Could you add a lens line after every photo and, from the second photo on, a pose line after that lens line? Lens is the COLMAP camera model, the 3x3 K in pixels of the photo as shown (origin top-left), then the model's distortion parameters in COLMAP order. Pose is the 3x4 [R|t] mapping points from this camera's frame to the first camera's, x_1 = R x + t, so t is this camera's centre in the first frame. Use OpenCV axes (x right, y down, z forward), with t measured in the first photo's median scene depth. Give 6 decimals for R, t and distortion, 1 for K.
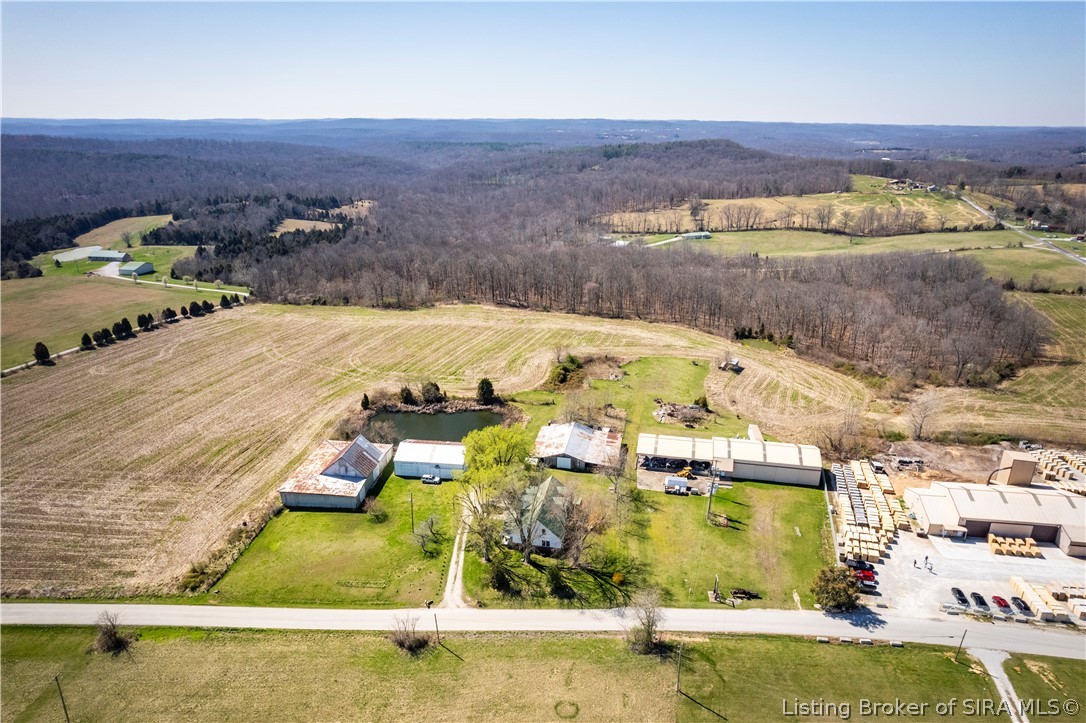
lens RADIAL K [[696.1, 0, 545.7], [0, 696.1, 363.4], [0, 0, 1]] dist [-0.084709, 0.076738]
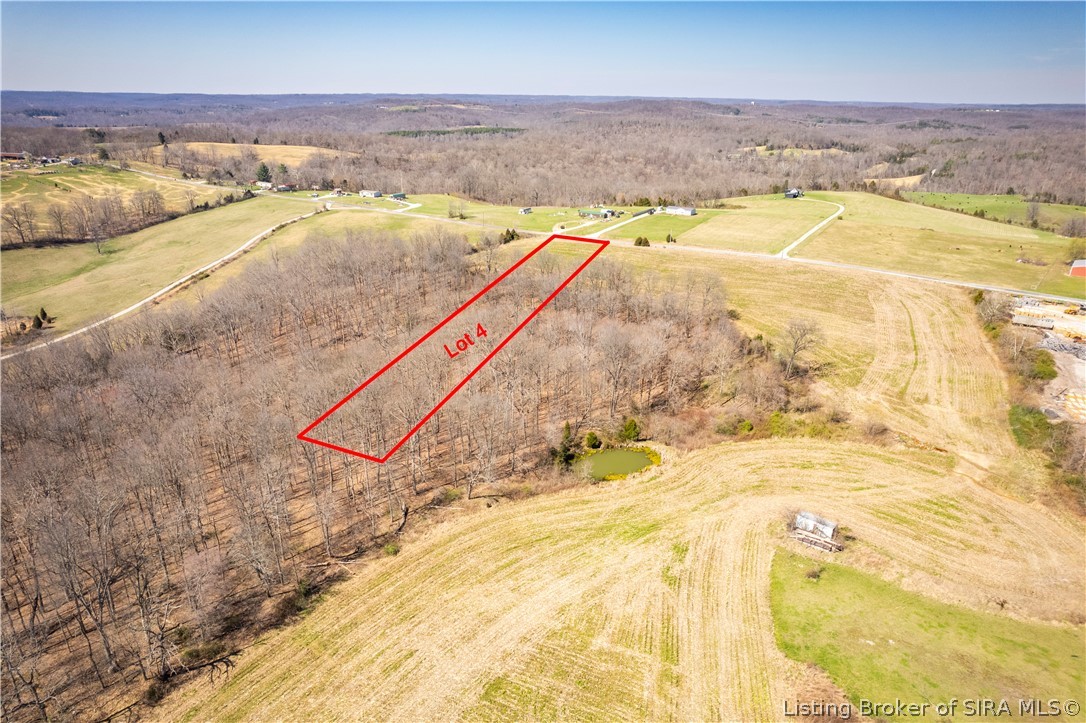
lens RADIAL K [[696.1, 0, 545.7], [0, 696.1, 363.4], [0, 0, 1]] dist [-0.084709, 0.076738]
pose [[0.253826, -0.357857, 0.898616, -0.140008], [0.316770, 0.908563, 0.272342, -0.245446], [-0.913908, 0.215527, 0.343976, 0.824118]]
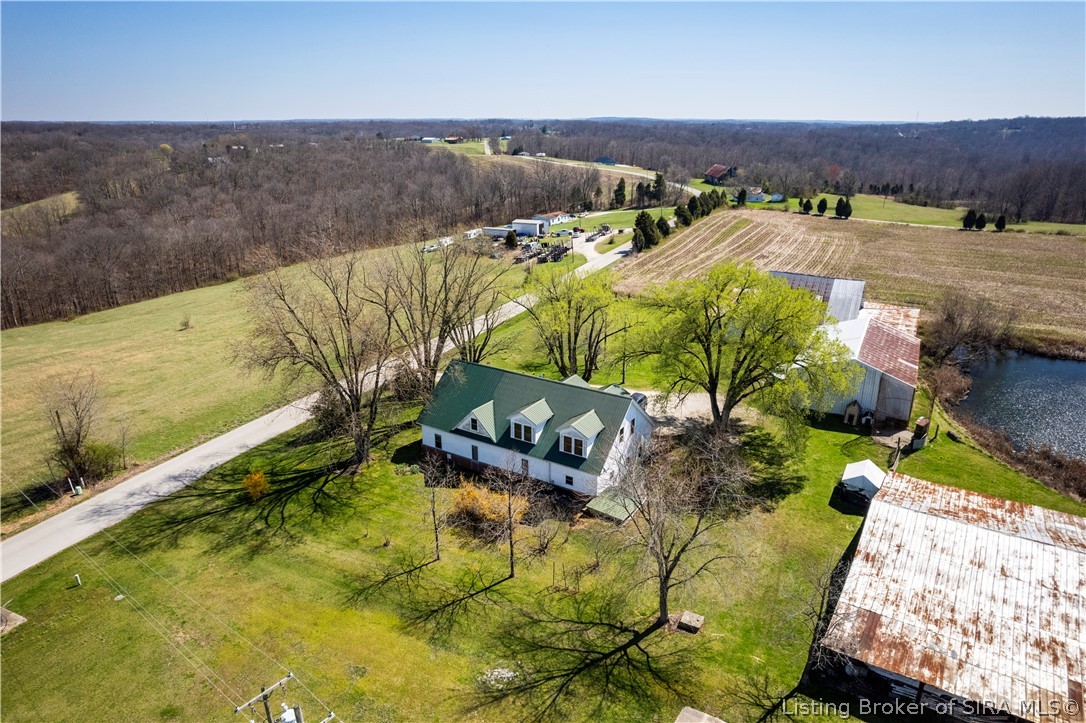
lens RADIAL K [[696.1, 0, 545.7], [0, 696.1, 363.4], [0, 0, 1]] dist [-0.084709, 0.076738]
pose [[-0.369430, 0.303214, -0.878398, 0.168596], [-0.313509, 0.849178, 0.424981, 0.007842], [0.874776, 0.432386, -0.218651, 0.536416]]
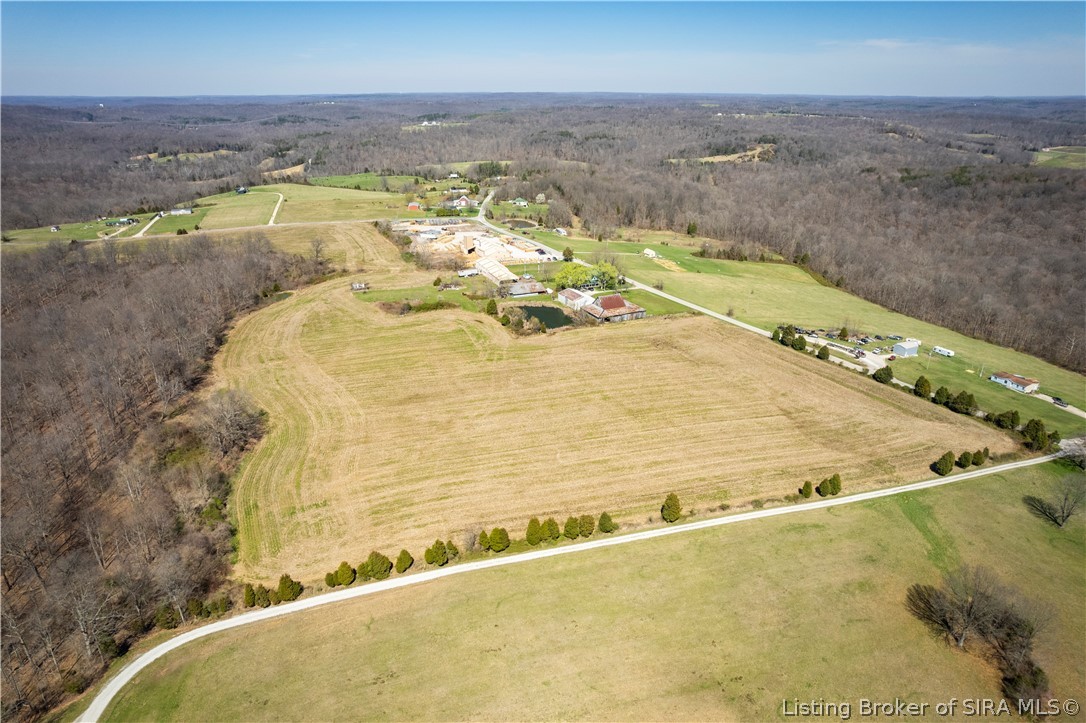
lens RADIAL K [[696.1, 0, 545.7], [0, 696.1, 363.4], [0, 0, 1]] dist [-0.084709, 0.076738]
pose [[-0.553571, -0.314773, 0.771024, -1.002016], [0.277004, 0.803510, 0.526916, -0.465560], [-0.785384, 0.505262, -0.357606, 1.098037]]
